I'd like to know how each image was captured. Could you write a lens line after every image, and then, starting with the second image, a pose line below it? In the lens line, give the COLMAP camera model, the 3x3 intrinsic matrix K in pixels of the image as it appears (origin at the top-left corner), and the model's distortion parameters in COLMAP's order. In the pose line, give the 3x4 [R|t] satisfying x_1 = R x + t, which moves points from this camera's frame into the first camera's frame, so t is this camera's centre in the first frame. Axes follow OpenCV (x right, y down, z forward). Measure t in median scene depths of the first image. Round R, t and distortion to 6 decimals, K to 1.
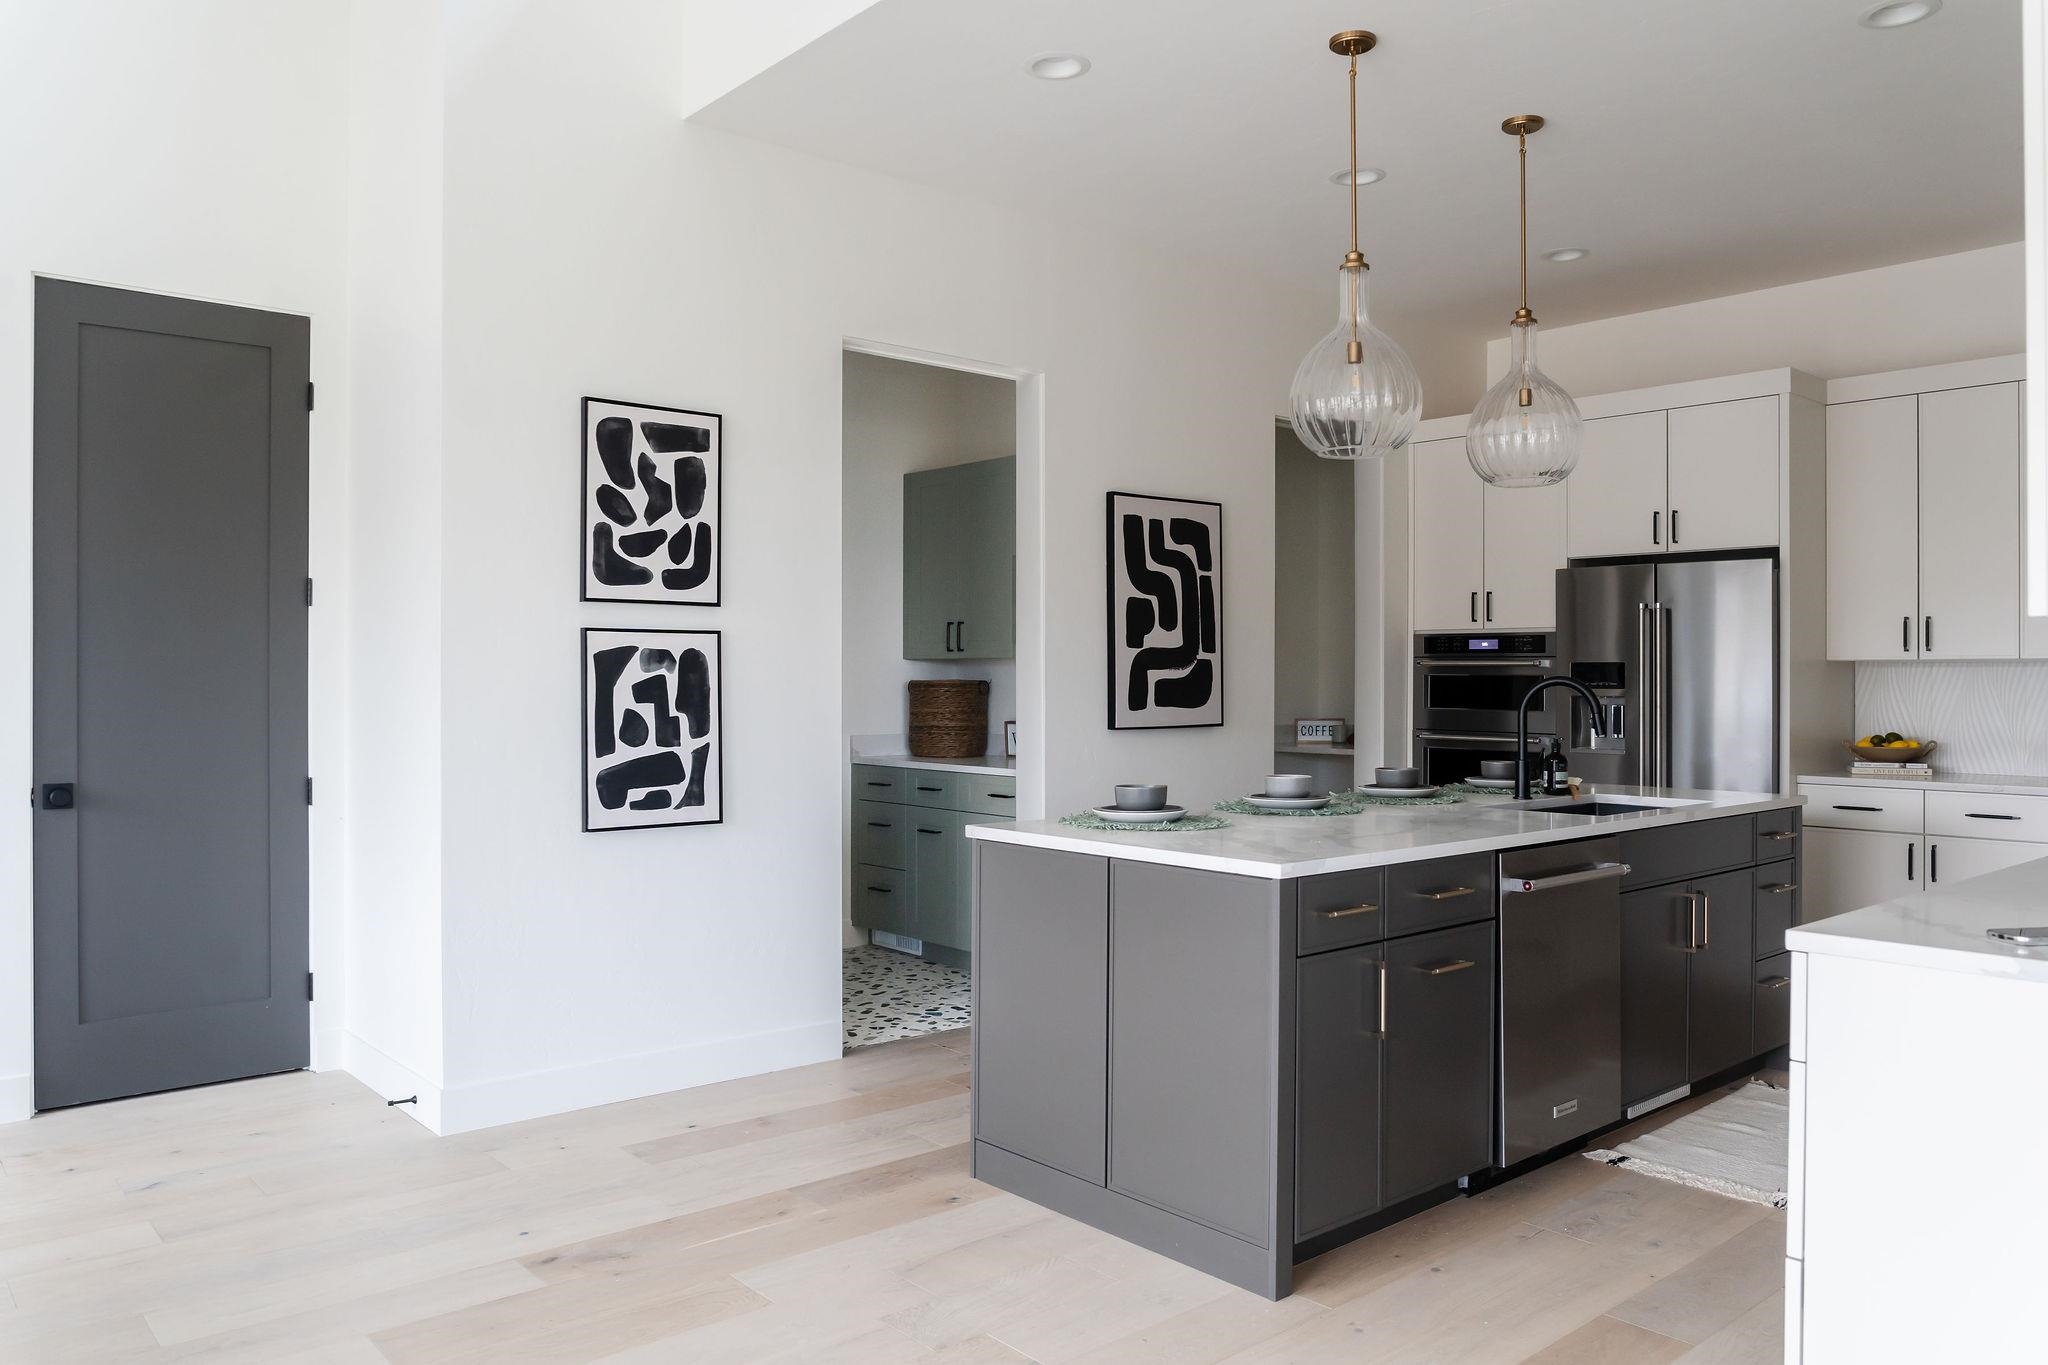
lens RADIAL K [[1463.8, 0, 1024.0], [0, 1463.8, 682.5], [0, 0, 1]] dist [-0.026873, 0.001854]
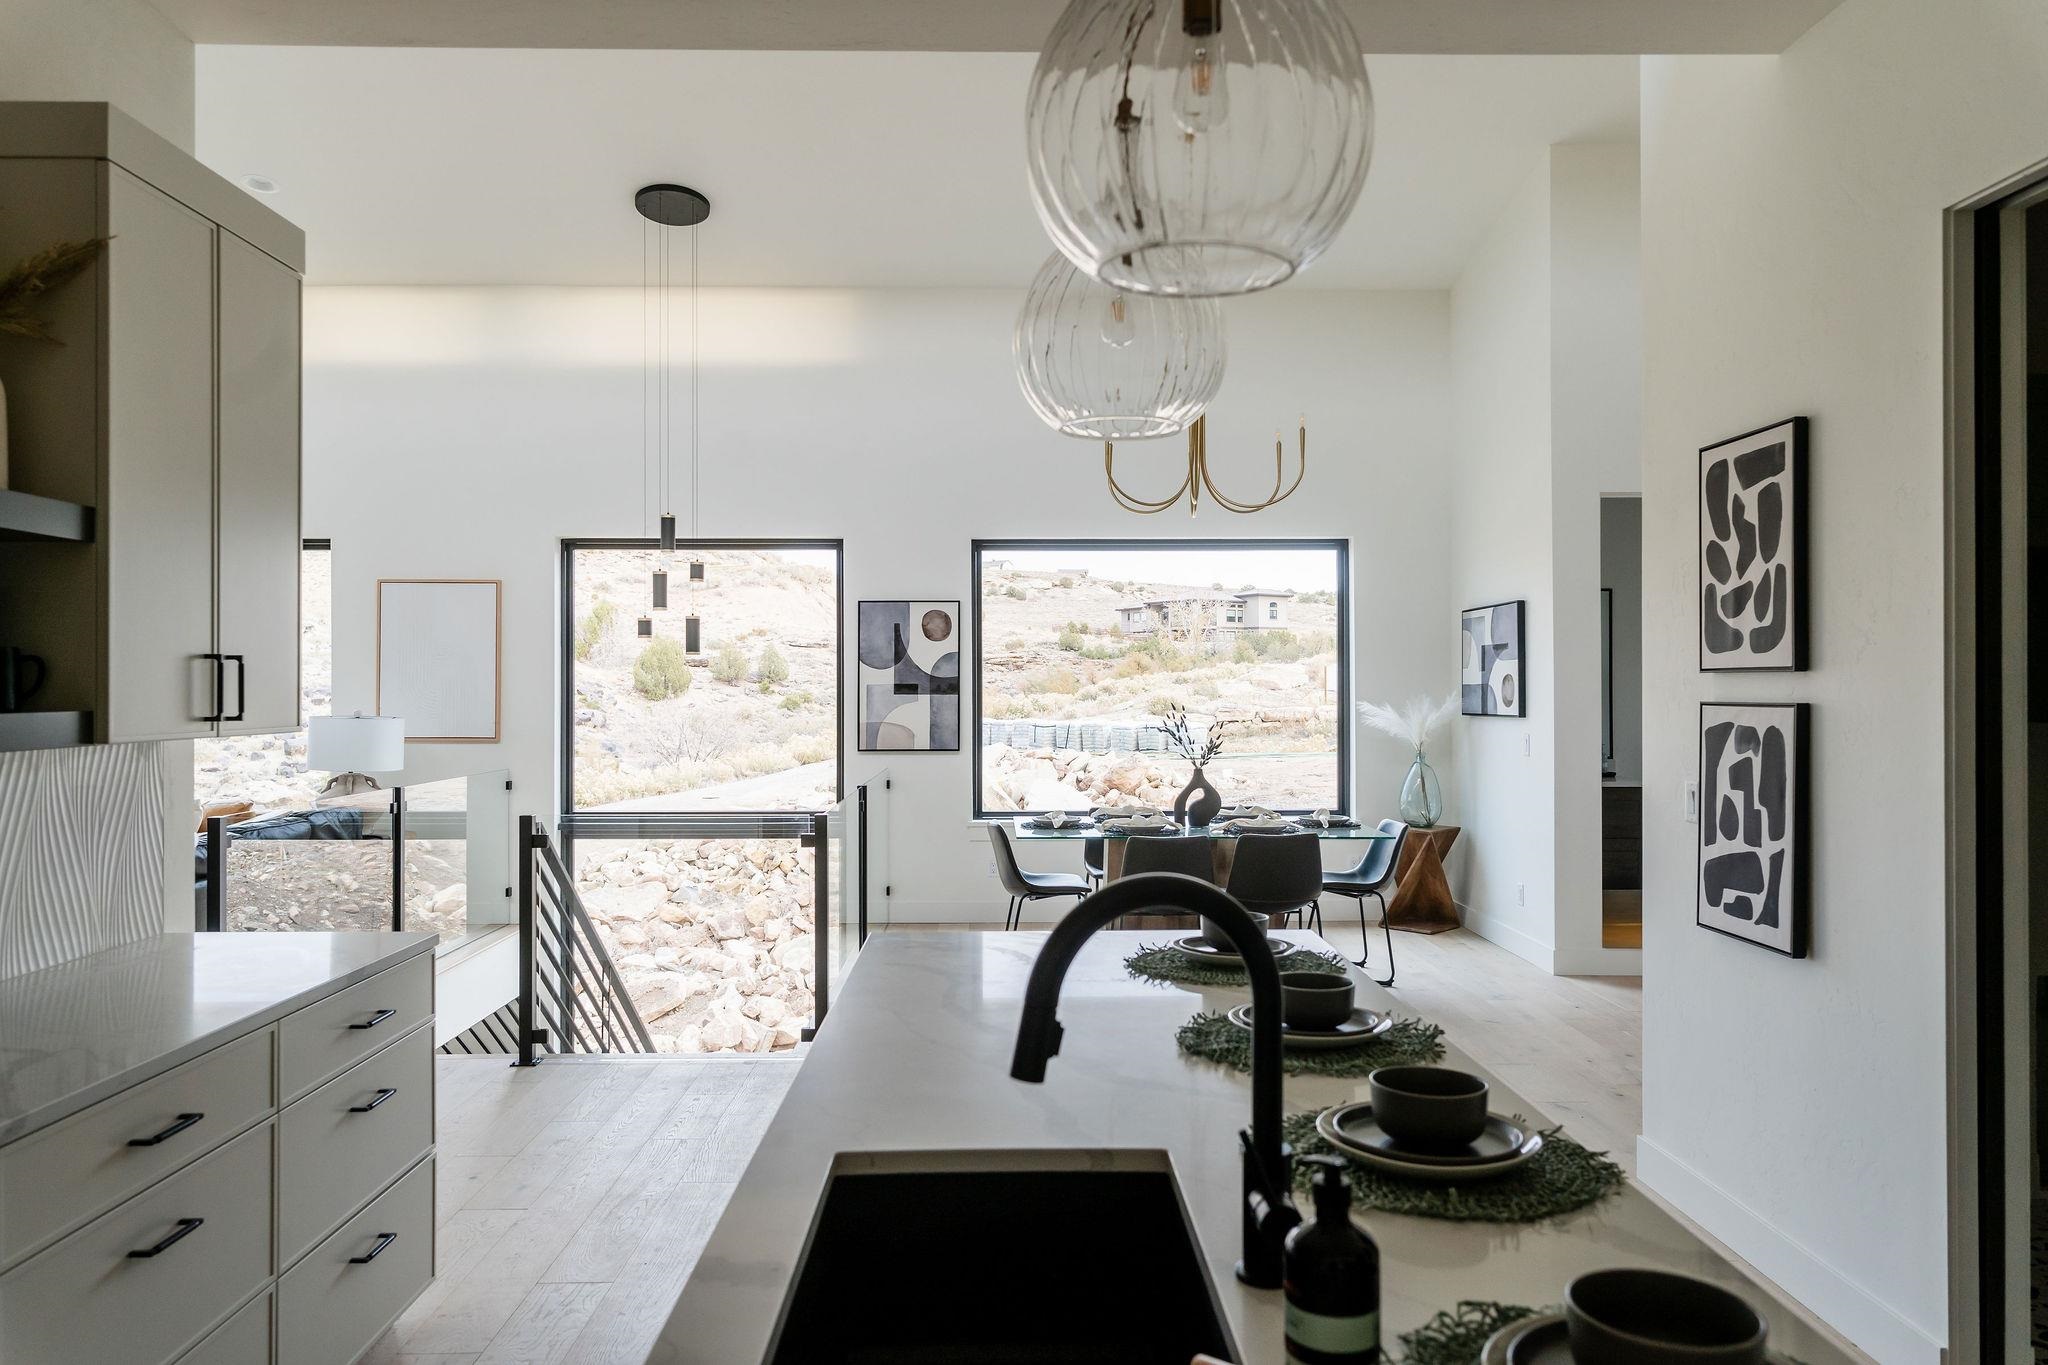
lens RADIAL K [[1402.3, 0, 1024.0], [0, 1402.3, 682.5], [0, 0, 1]] dist [-0.008921, -0.000676]
pose [[-0.639569, -0.001934, -0.768732, 0.612676], [-0.001011, 0.999998, -0.001674, -0.045339], [0.768733, -0.000294, -0.639569, 1.175851]]
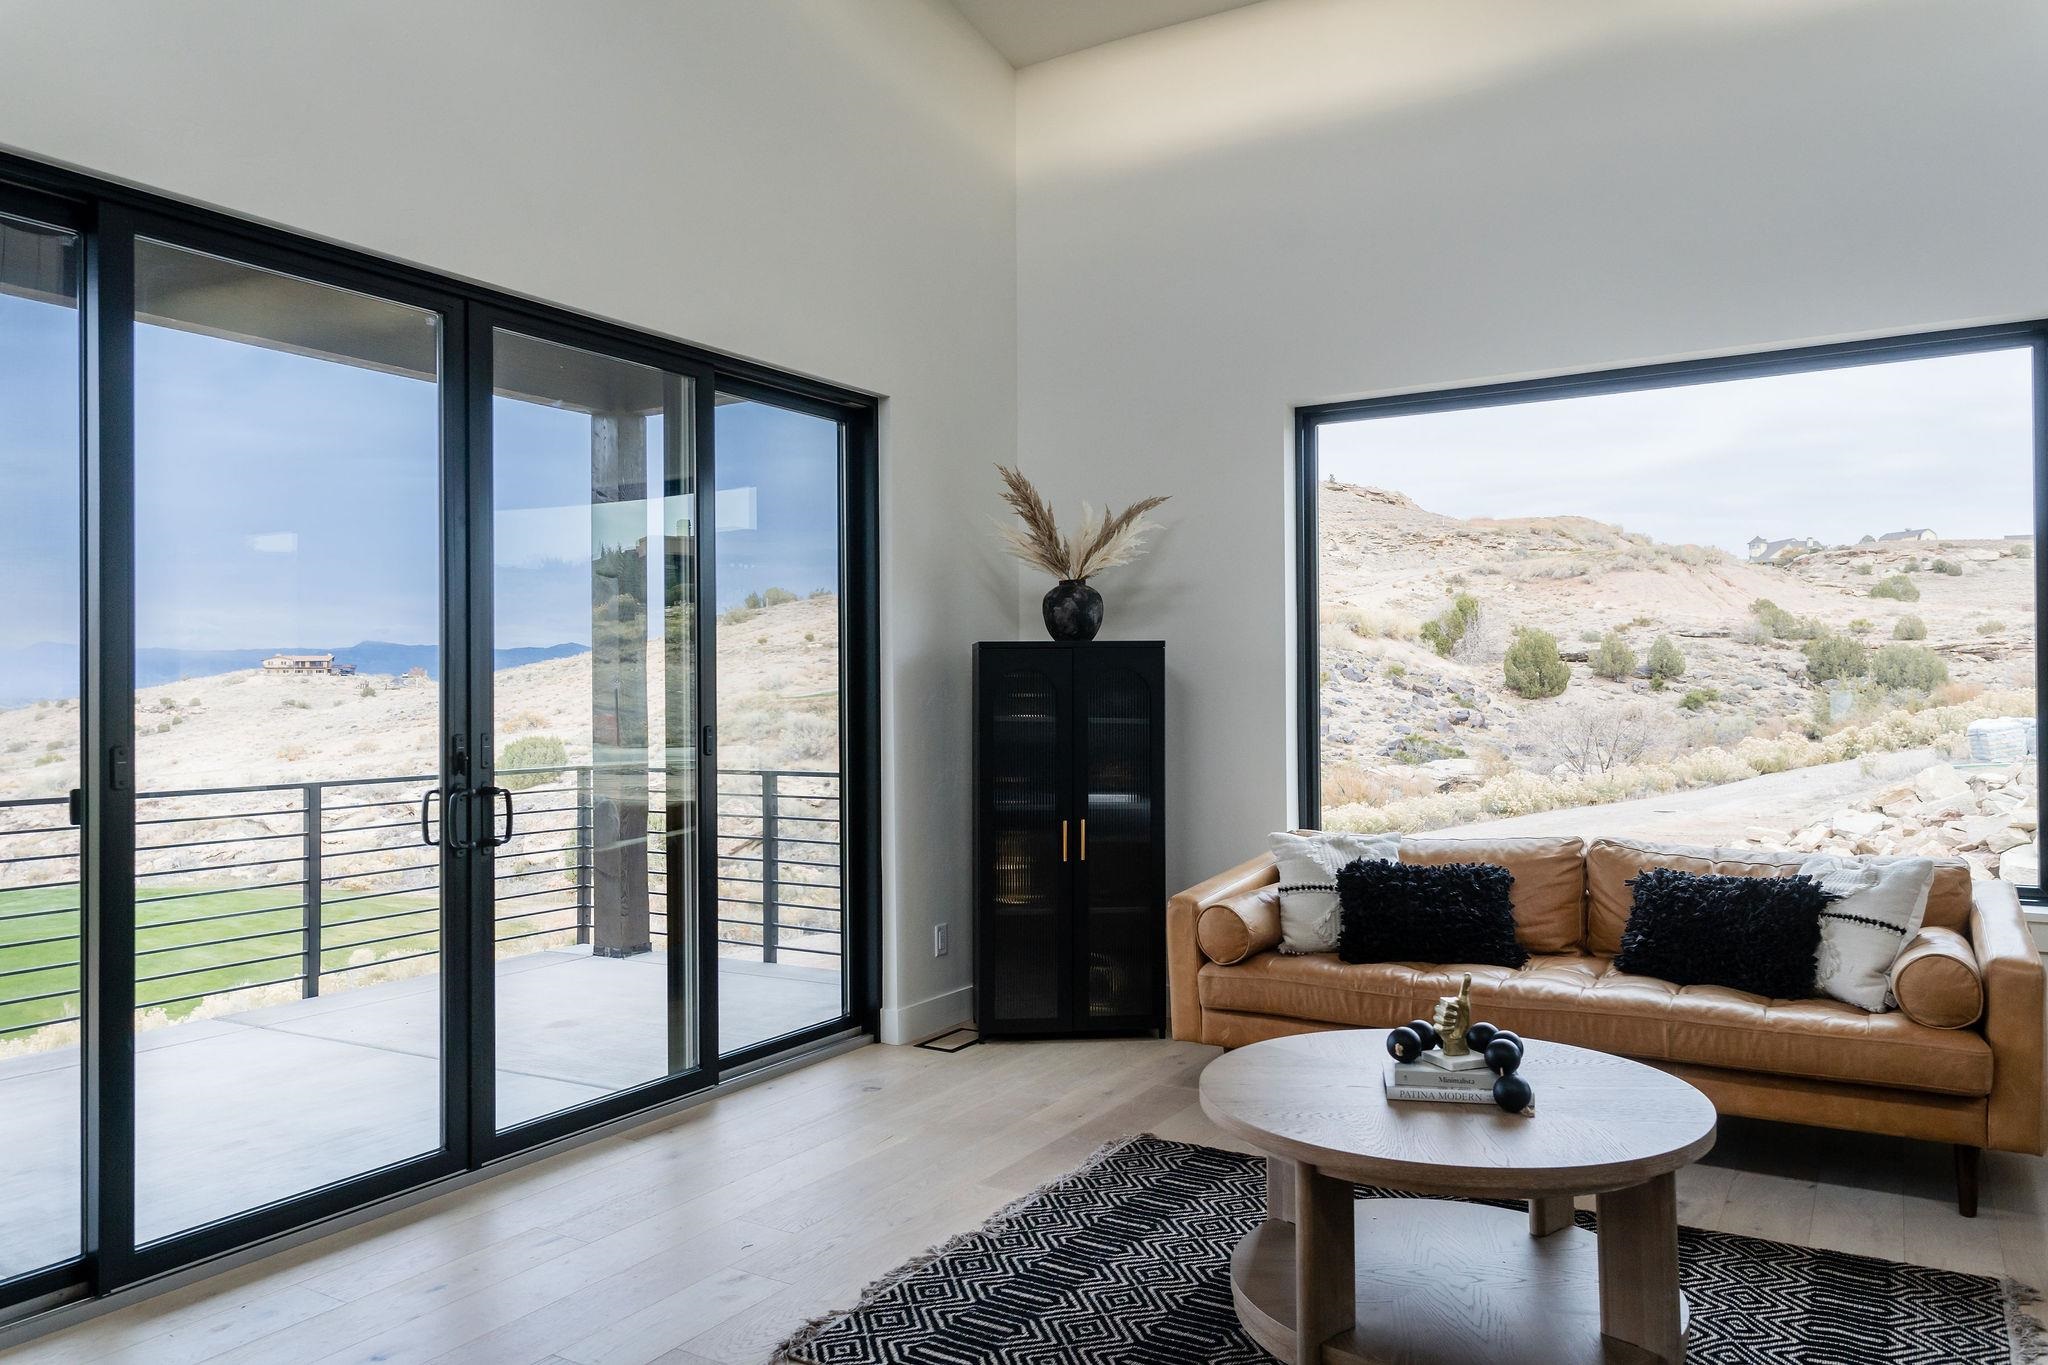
lens RADIAL K [[1425.8, 0, 1013.2], [0, 1425.8, 680.9], [0, 0, 1]] dist [0.007957, -0.000765]
pose [[-0.954121, 0.004886, -0.299382, 0.669672], [0.006429, 0.999971, -0.004169, -0.007252], [0.299353, -0.005903, -0.954124, -0.081285]]
